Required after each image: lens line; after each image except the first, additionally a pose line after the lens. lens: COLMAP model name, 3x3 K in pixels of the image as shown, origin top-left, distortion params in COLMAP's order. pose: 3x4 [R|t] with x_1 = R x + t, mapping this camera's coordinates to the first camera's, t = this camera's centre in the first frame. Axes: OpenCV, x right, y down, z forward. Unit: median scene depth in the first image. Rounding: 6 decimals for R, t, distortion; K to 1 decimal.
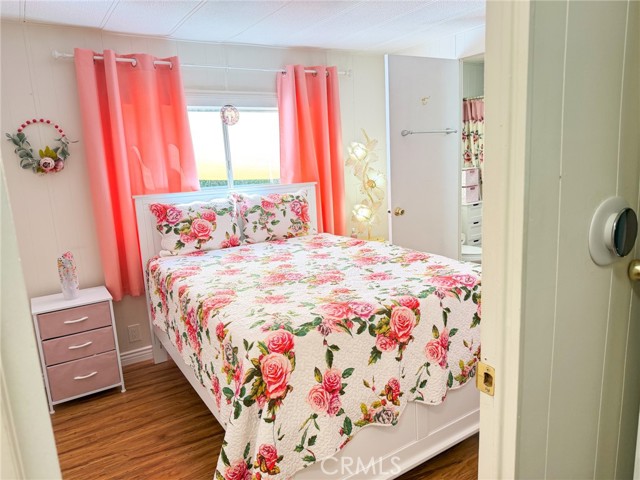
lens RADIAL K [[442.7, 0, 320.3], [0, 442.7, 239.3], [0, 0, 1]] dist [0.020617, -0.033224]
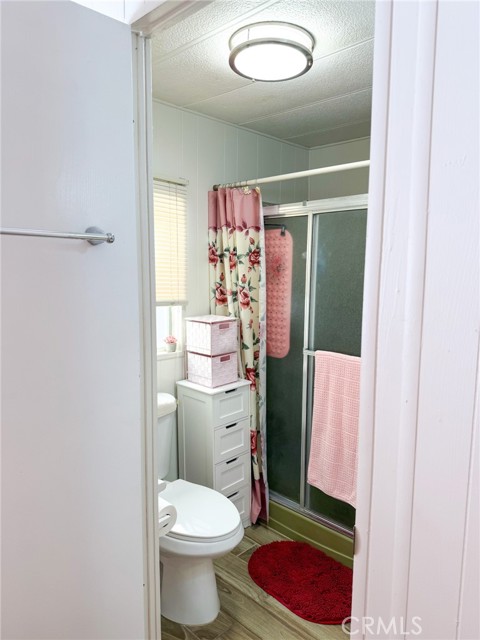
lens RADIAL K [[442.7, 0, 239.6], [0, 442.7, 320.5], [0, 0, 1]] dist [0.020617, -0.033224]
pose [[0.965562, 0.036900, 0.257542, 0.224840], [-0.018604, 0.997150, -0.073119, -0.120527], [-0.259506, 0.065810, 0.963497, 0.498927]]
